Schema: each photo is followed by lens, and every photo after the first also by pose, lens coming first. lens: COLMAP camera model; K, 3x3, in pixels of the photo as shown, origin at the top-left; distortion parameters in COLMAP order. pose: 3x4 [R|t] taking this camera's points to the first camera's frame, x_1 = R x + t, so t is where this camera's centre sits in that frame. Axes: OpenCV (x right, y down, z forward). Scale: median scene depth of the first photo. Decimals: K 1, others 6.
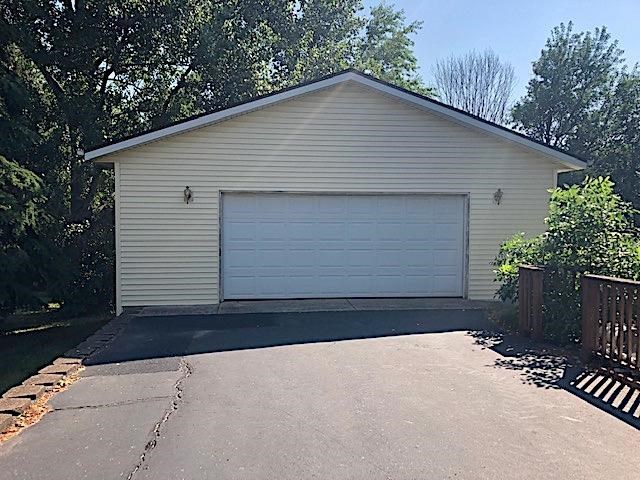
lens RADIAL K [[519.6, 0, 321.8], [0, 519.6, 238.1], [0, 0, 1]] dist [0.014555, 0.007814]
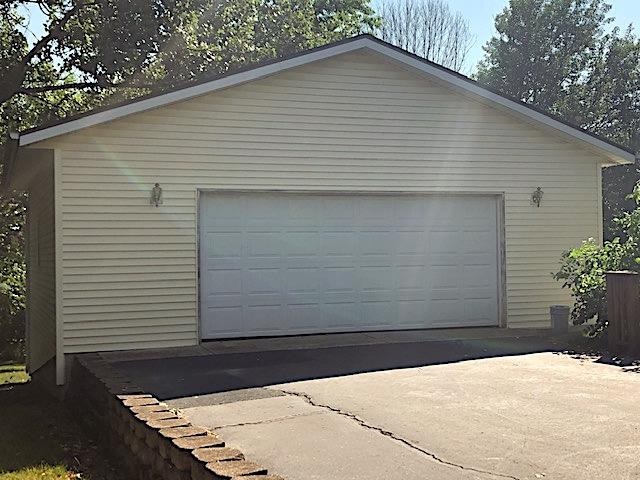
lens RADIAL K [[837.7, 0, 320.0], [0, 837.7, 240.0], [0, 0, 1]] dist [0.001957, -0.009121]
pose [[0.975635, -0.014244, 0.218939, -0.265977], [0.022786, 0.999072, -0.036543, 0.025013], [-0.218215, 0.040641, 0.975054, -0.171259]]
